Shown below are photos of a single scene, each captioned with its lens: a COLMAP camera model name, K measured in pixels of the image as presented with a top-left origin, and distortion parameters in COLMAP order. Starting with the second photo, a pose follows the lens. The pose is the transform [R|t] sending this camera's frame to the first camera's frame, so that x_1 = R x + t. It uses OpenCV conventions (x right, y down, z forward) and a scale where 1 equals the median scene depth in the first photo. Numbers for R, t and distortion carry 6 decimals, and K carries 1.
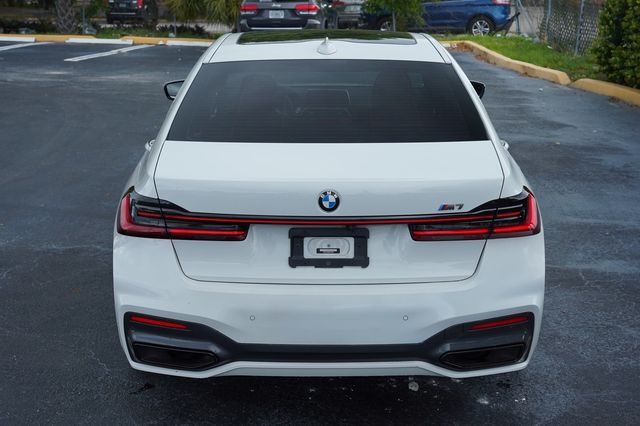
lens RADIAL K [[980.3, 0, 311.6], [0, 980.3, 227.0], [0, 0, 1]] dist [0.160421, 0.070983]
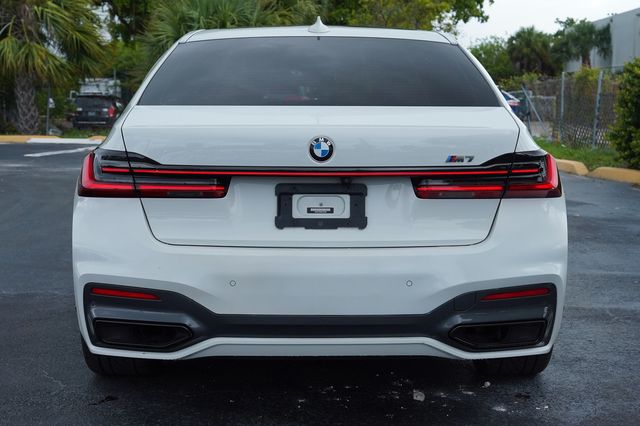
lens RADIAL K [[1108.6, 0, 318.4], [0, 1108.6, 242.8], [0, 0, 1]] dist [0.165444, -0.054638]
pose [[0.999871, 0.002515, 0.015862, -0.000422], [-0.000651, 0.993196, -0.116453, 0.164896], [-0.016047, 0.116427, 0.993070, 0.021816]]
